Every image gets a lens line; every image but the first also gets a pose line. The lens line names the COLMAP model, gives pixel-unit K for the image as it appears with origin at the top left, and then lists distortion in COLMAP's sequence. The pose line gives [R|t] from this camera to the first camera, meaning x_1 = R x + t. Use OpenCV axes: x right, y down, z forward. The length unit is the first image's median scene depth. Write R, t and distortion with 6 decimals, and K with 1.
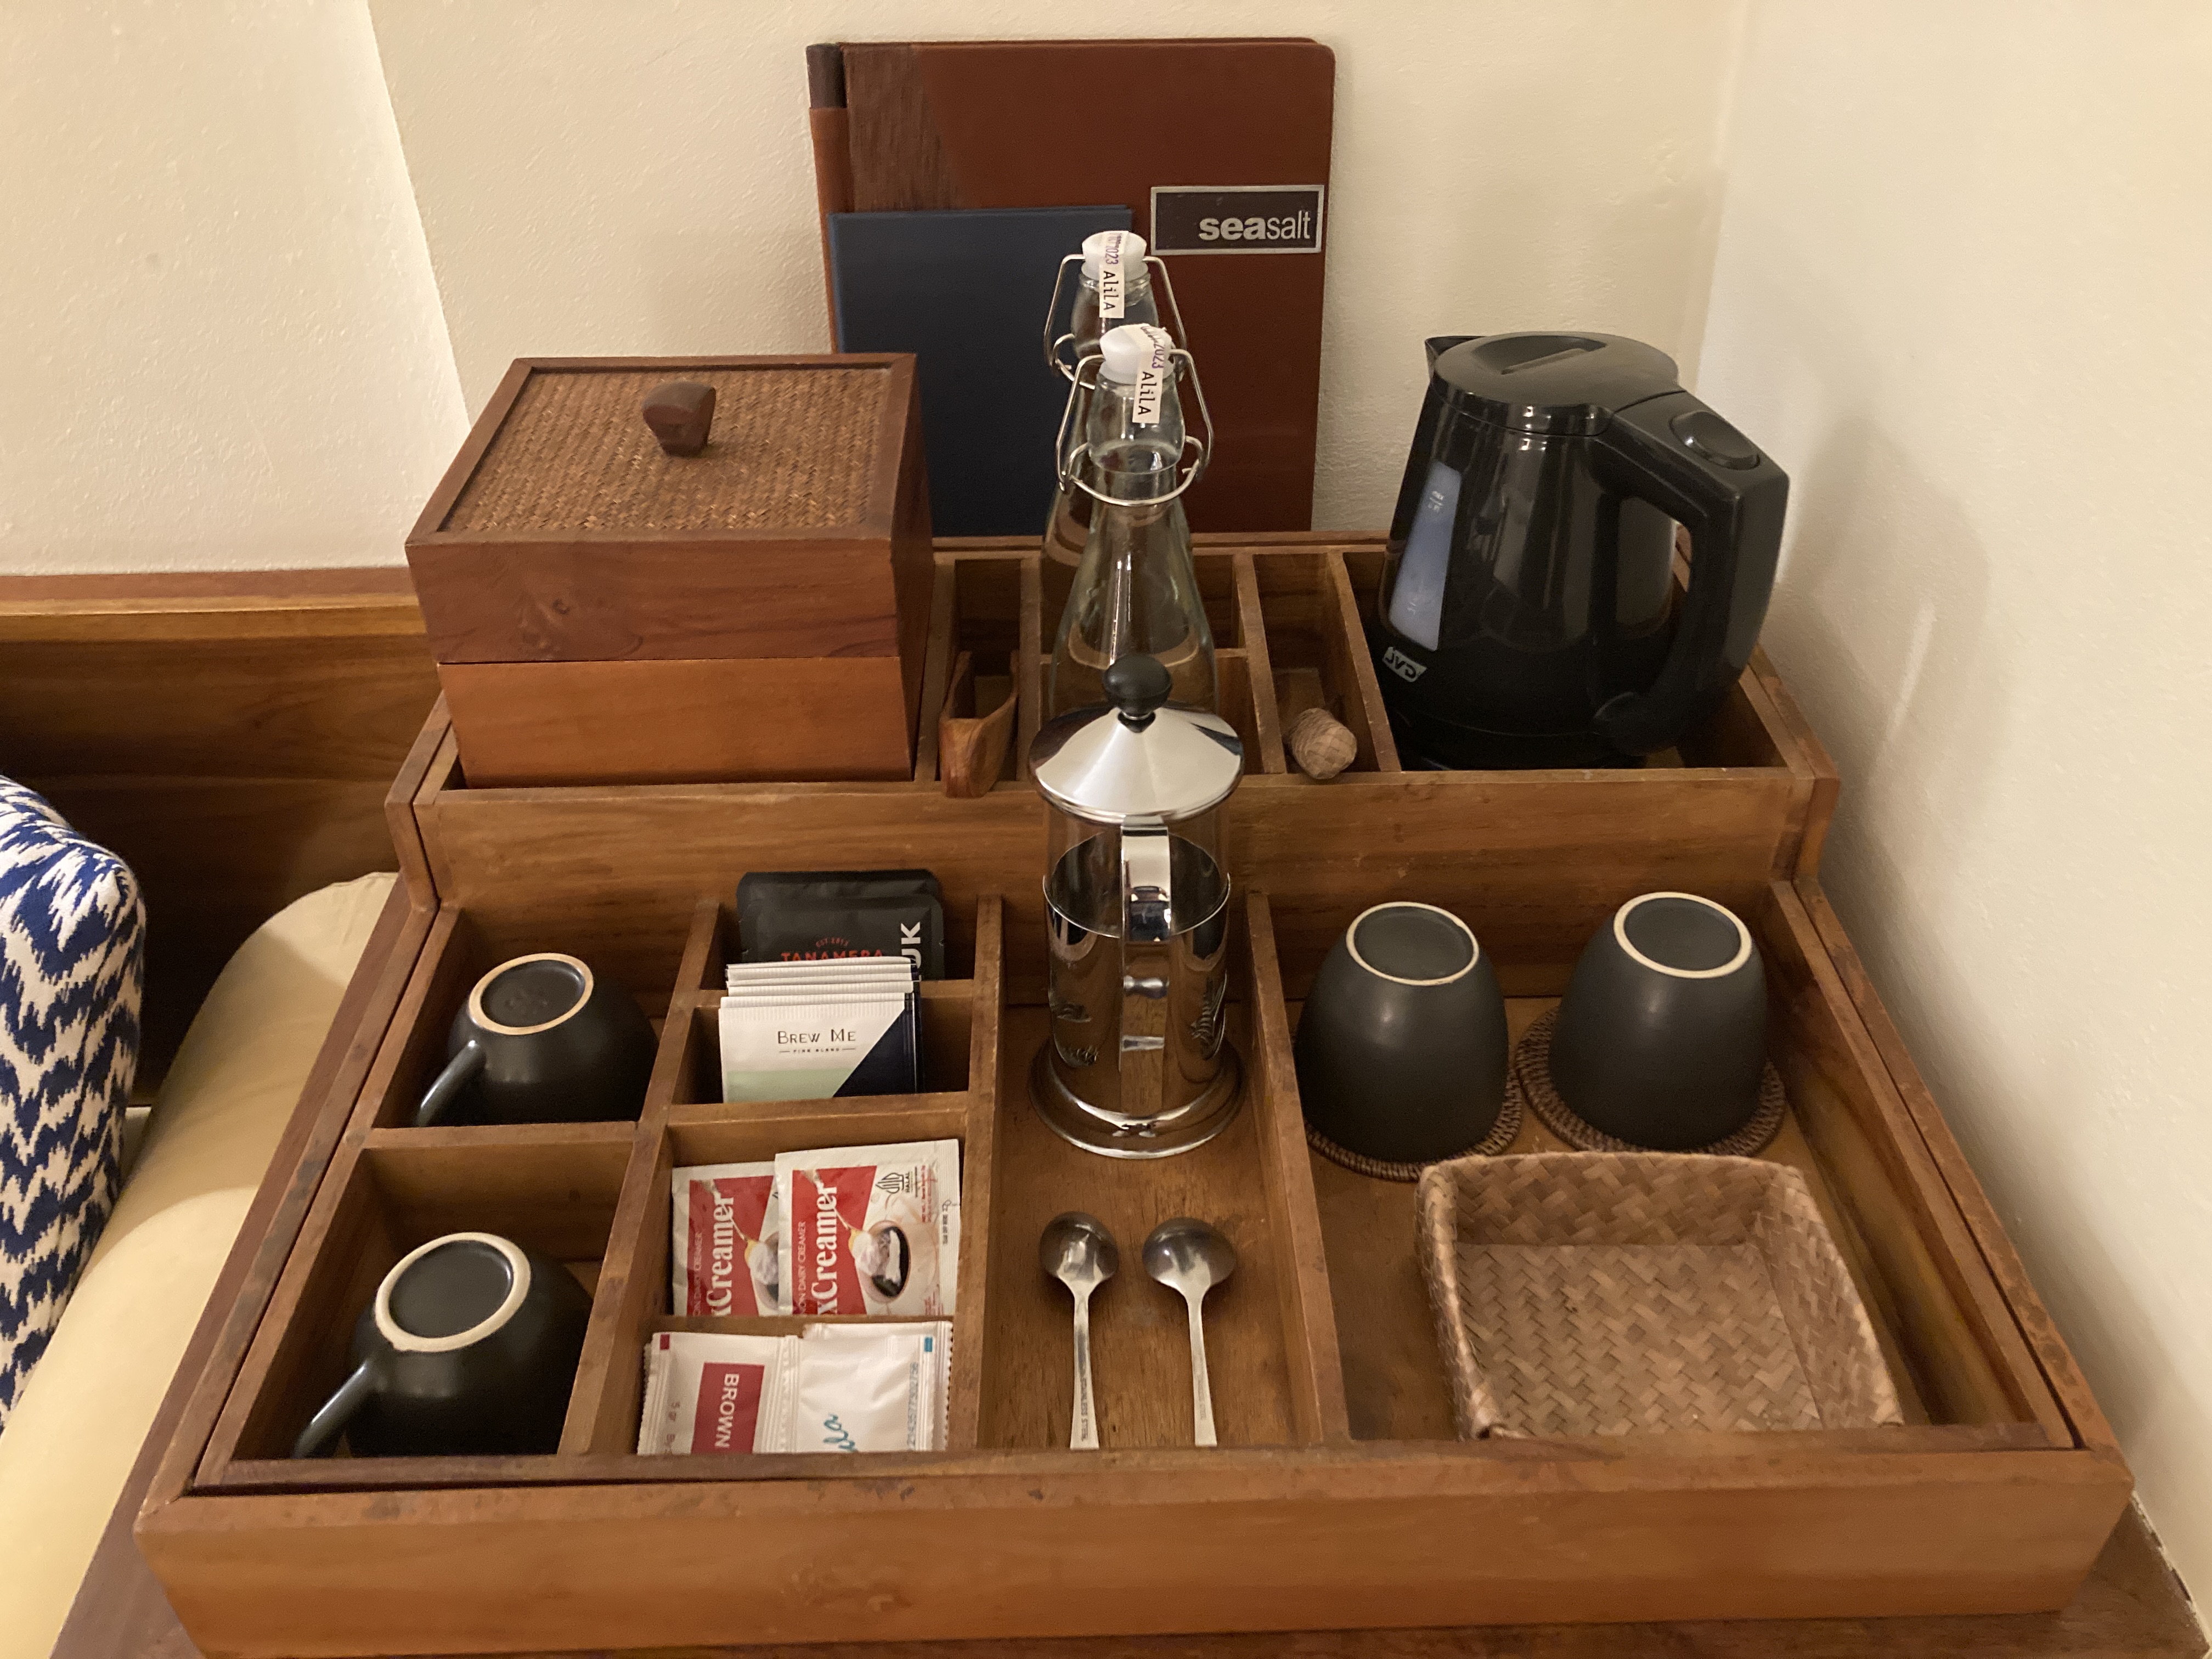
lens RADIAL K [[1809.9, 0, 1122.4], [0, 1809.9, 832.6], [0, 0, 1]] dist [0.016139, 0.007848]
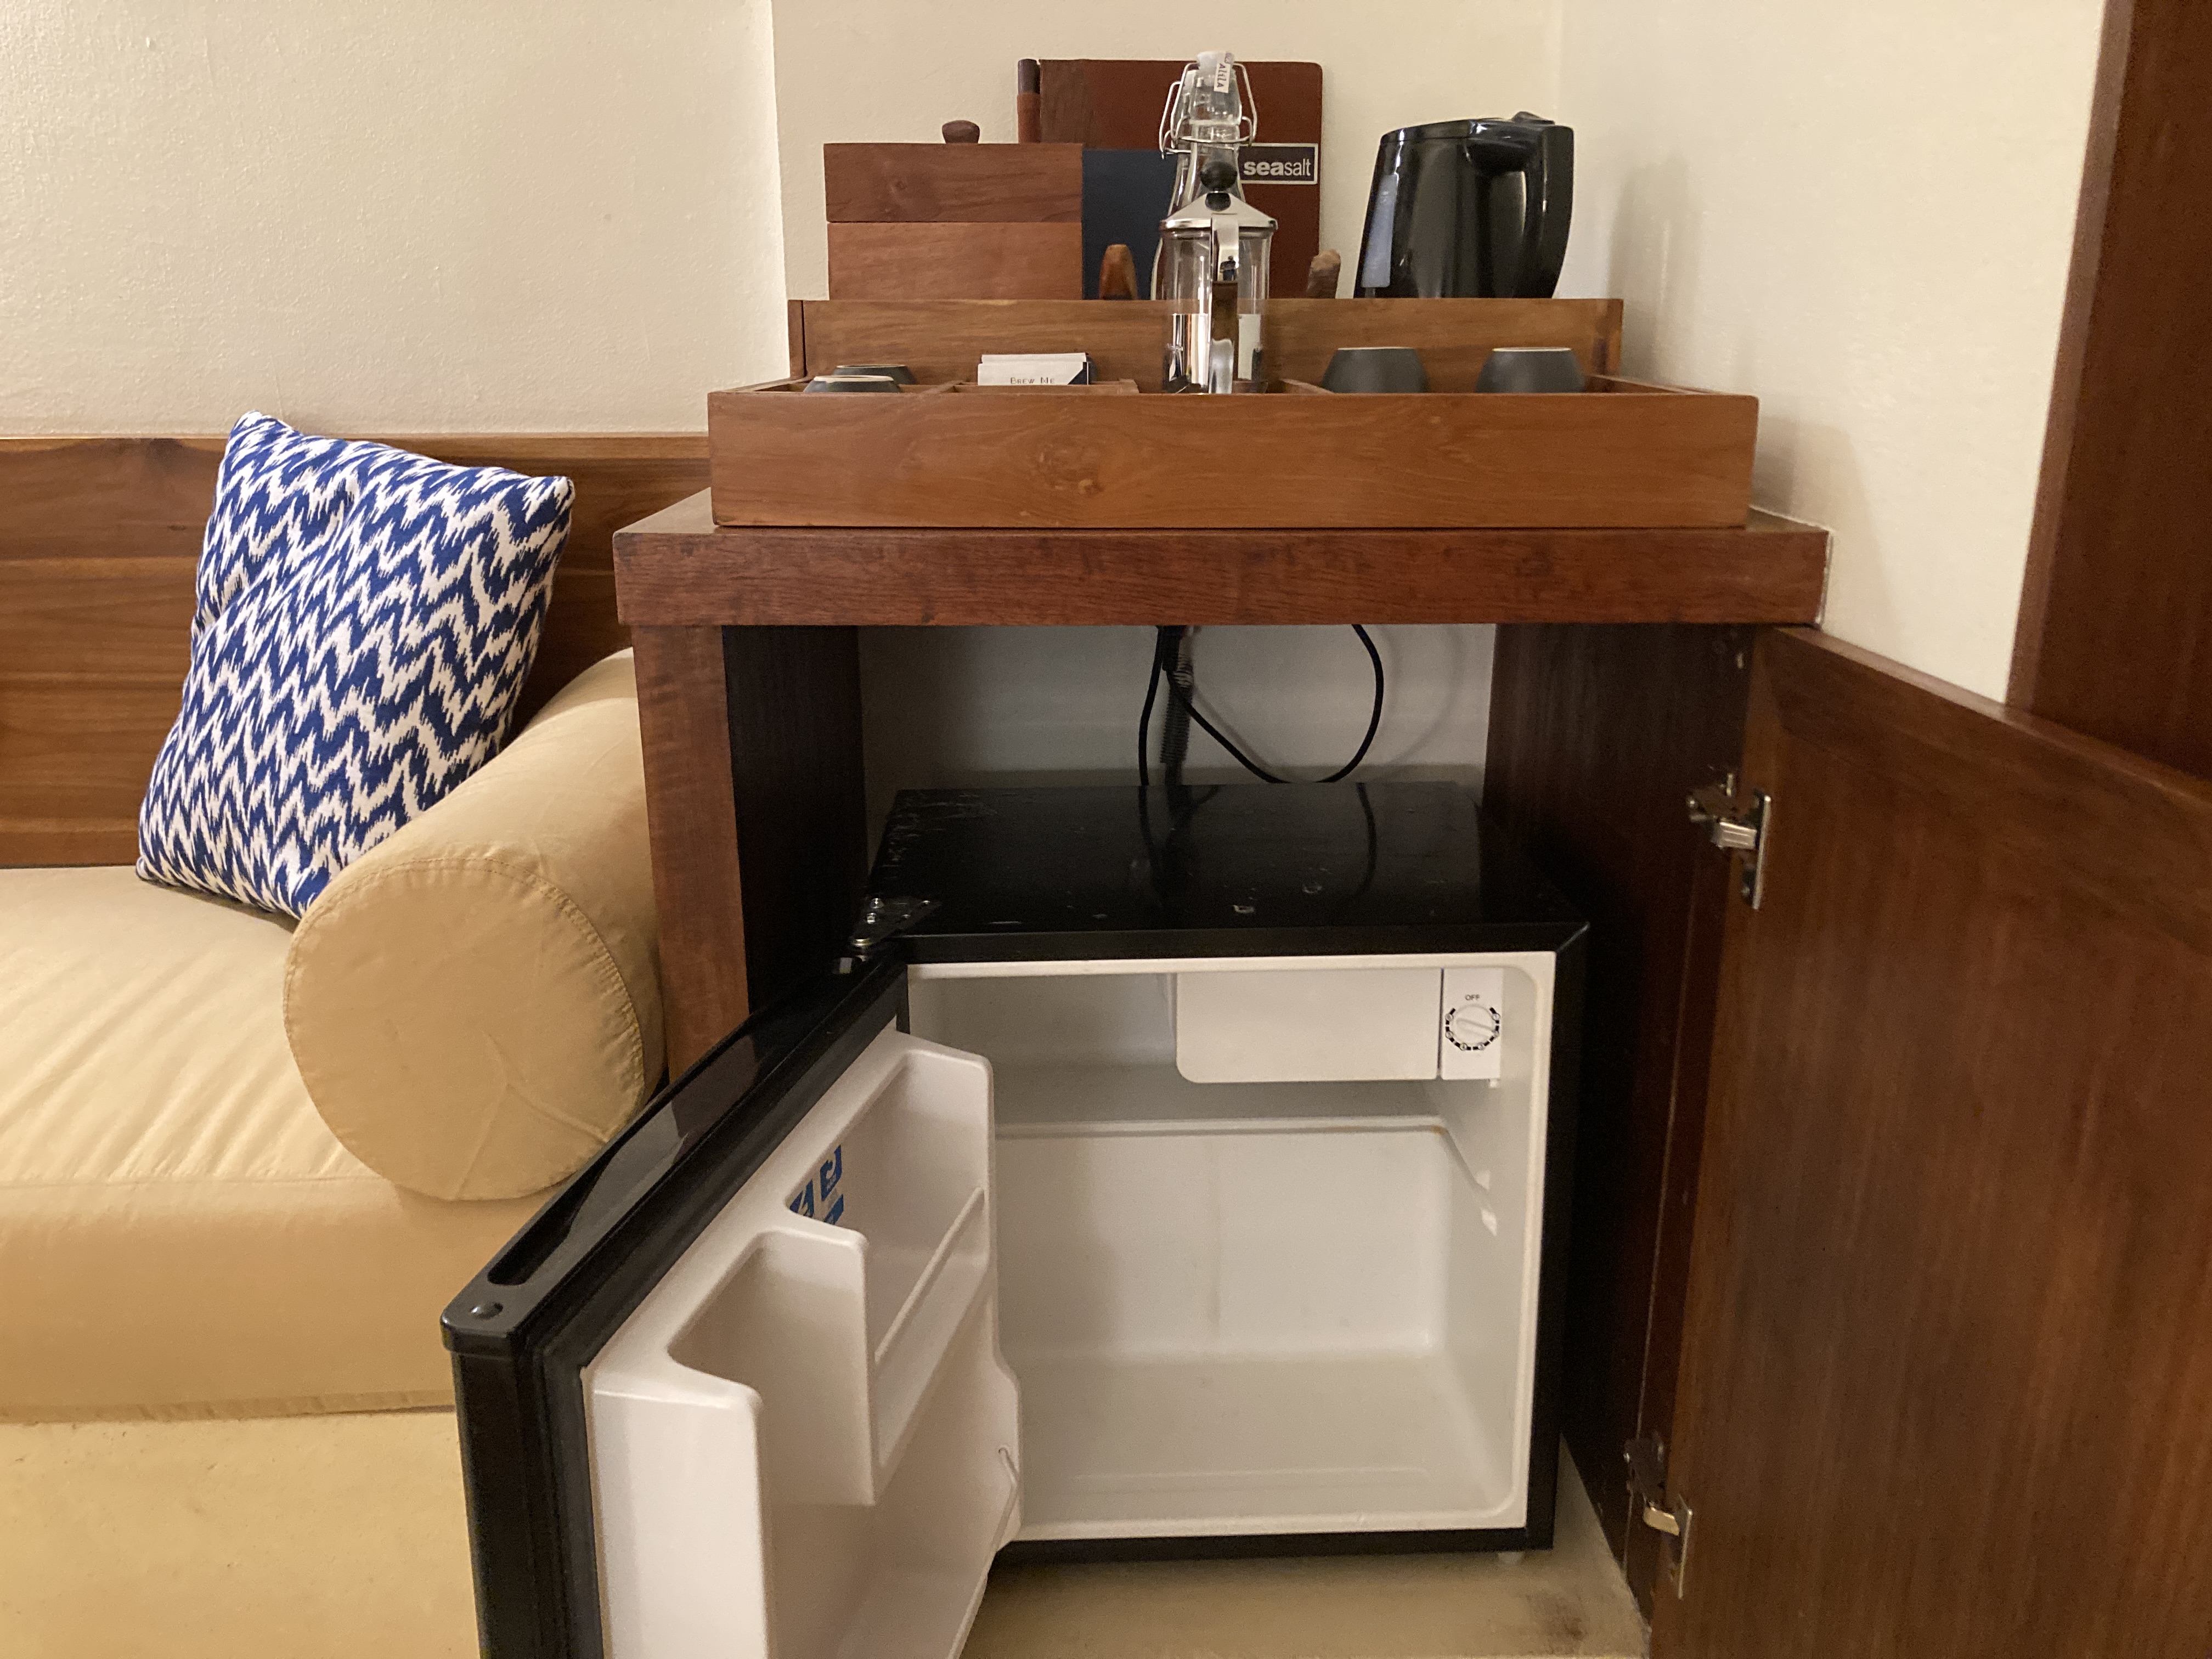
lens RADIAL K [[1809.9, 0, 1084.8], [0, 1809.9, 835.6], [0, 0, 1]] dist [0.016139, 0.007848]
pose [[0.999343, 0.010674, -0.034650, -0.040028], [-0.022205, 0.935663, -0.352196, 0.845393], [0.028661, 0.352734, 0.935285, -0.355293]]
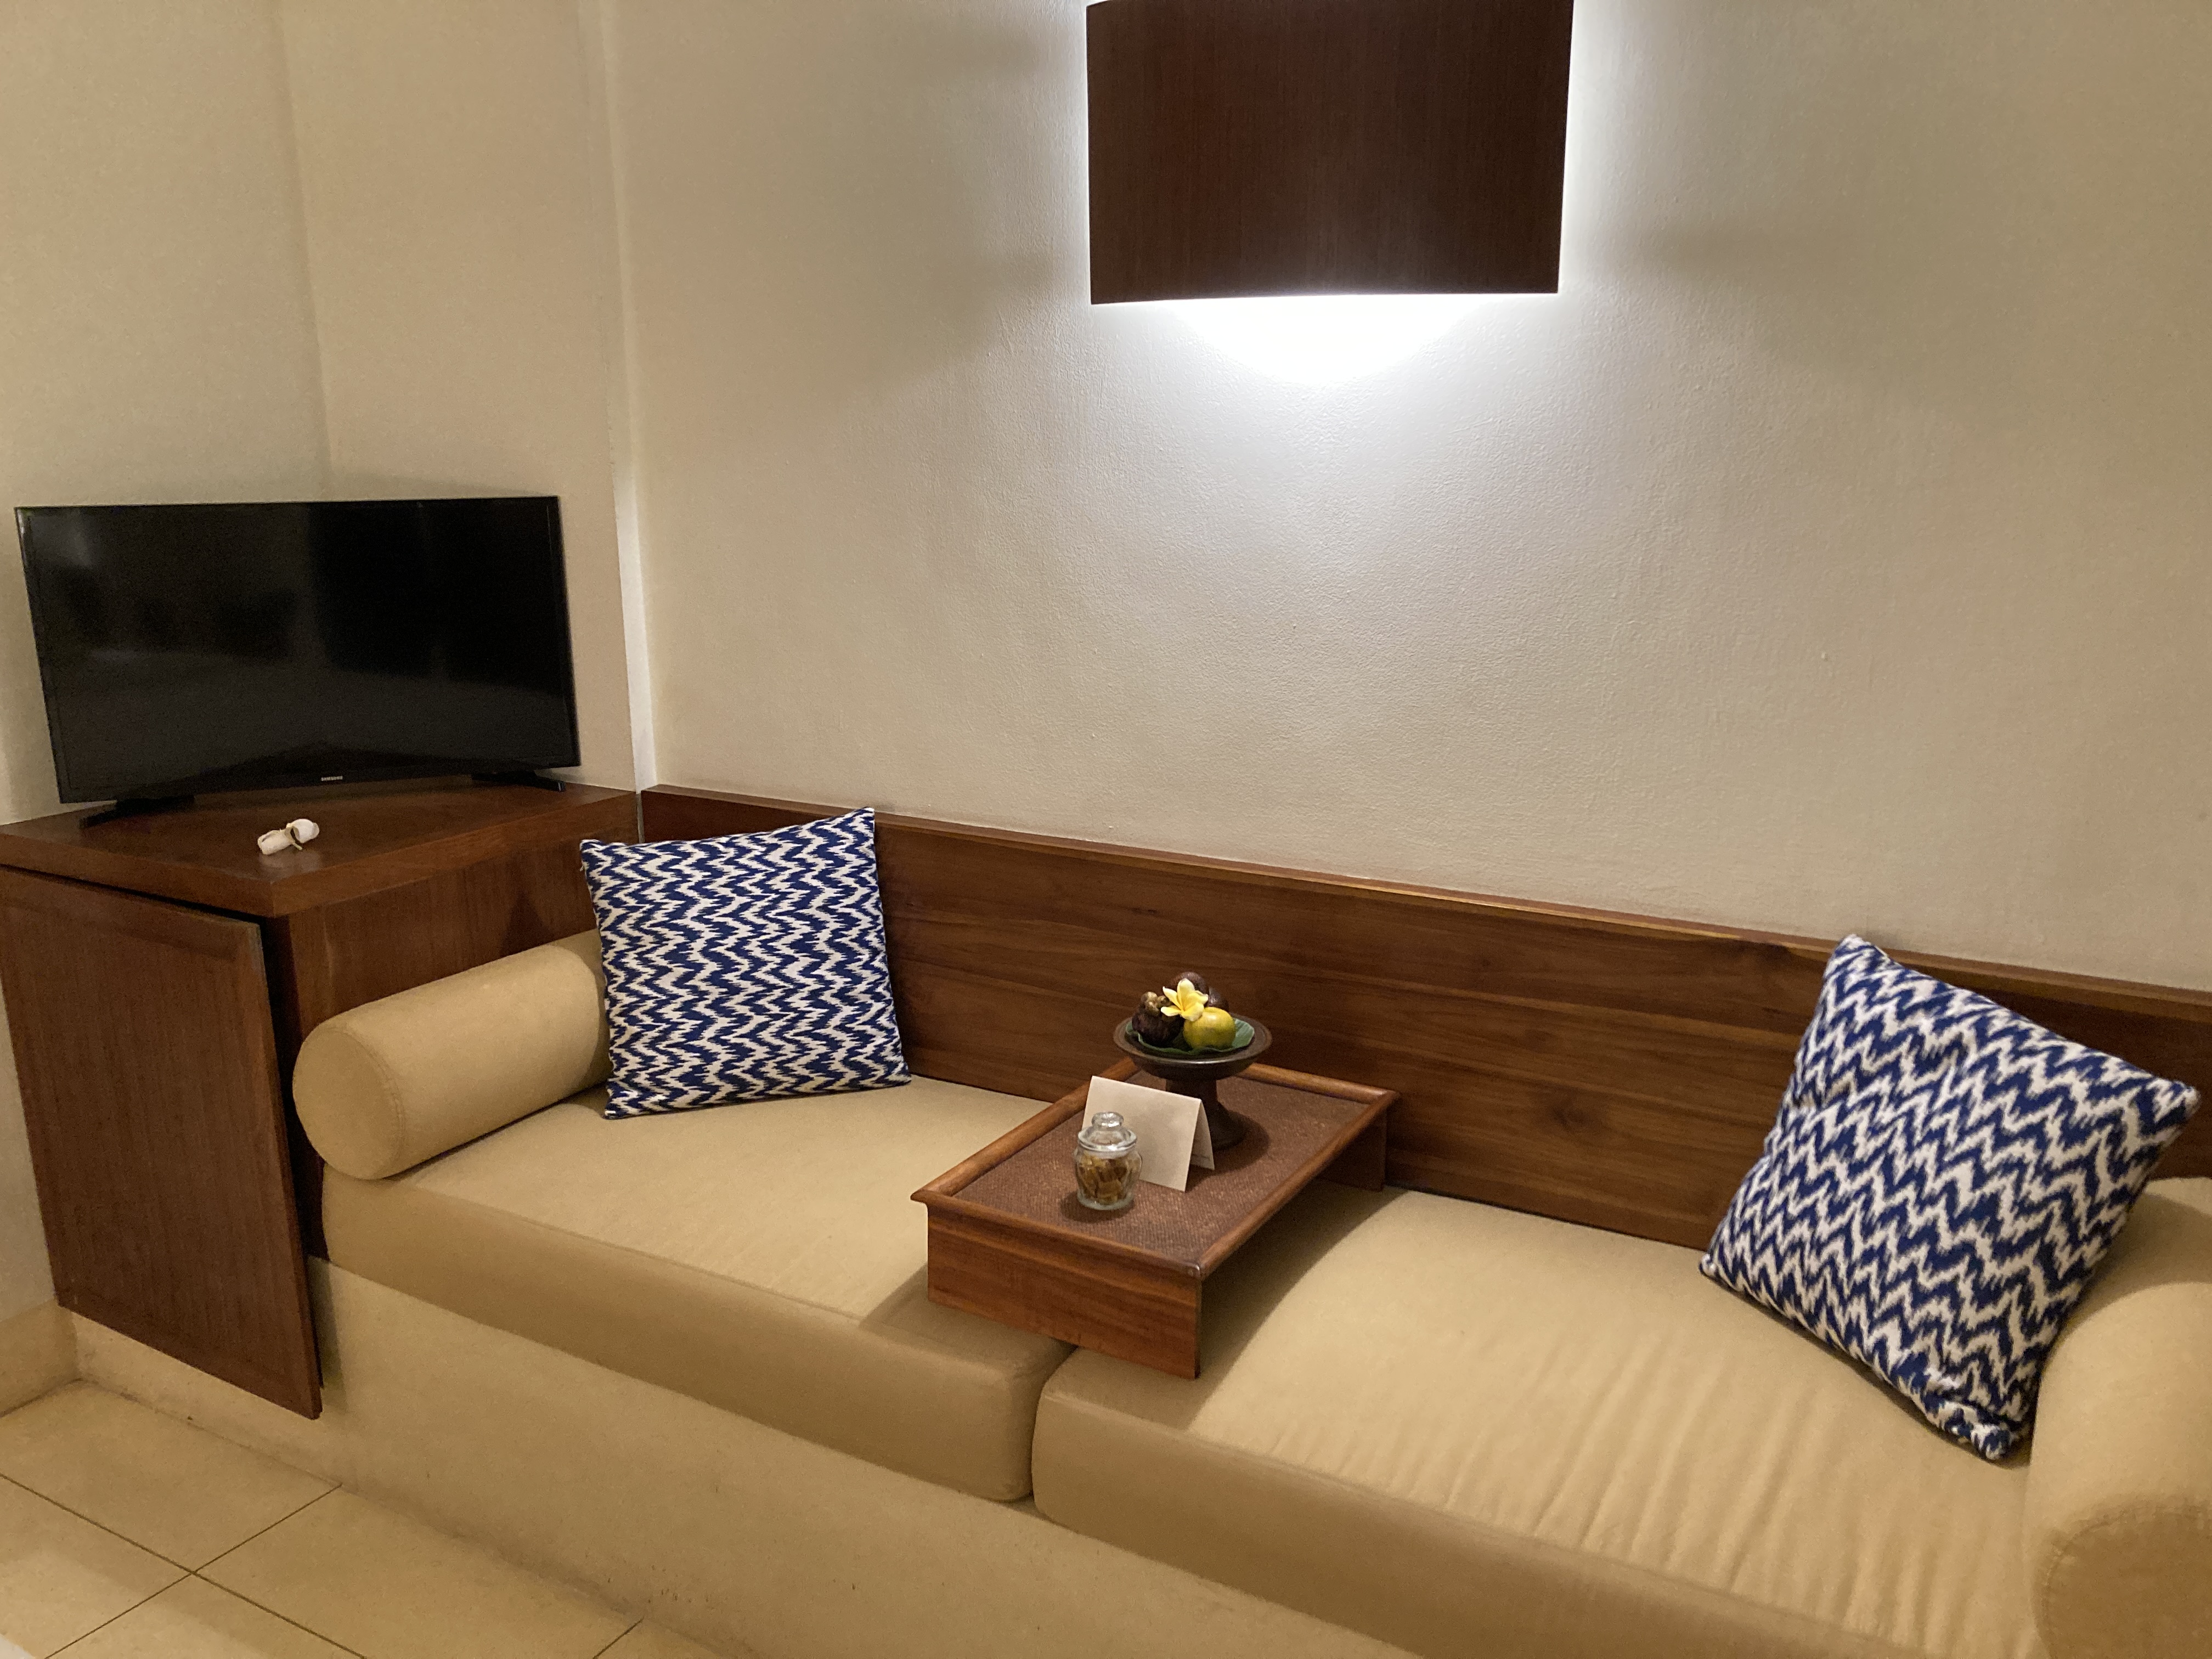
lens RADIAL K [[1809.9, 0, 1099.6], [0, 1809.9, 840.9], [0, 0, 1]] dist [0.016139, 0.007848]
pose [[0.834883, 0.131887, -0.534394, -0.513776], [-0.329914, 0.897051, -0.294034, 0.713945], [0.440599, 0.421788, 0.792444, -1.110246]]
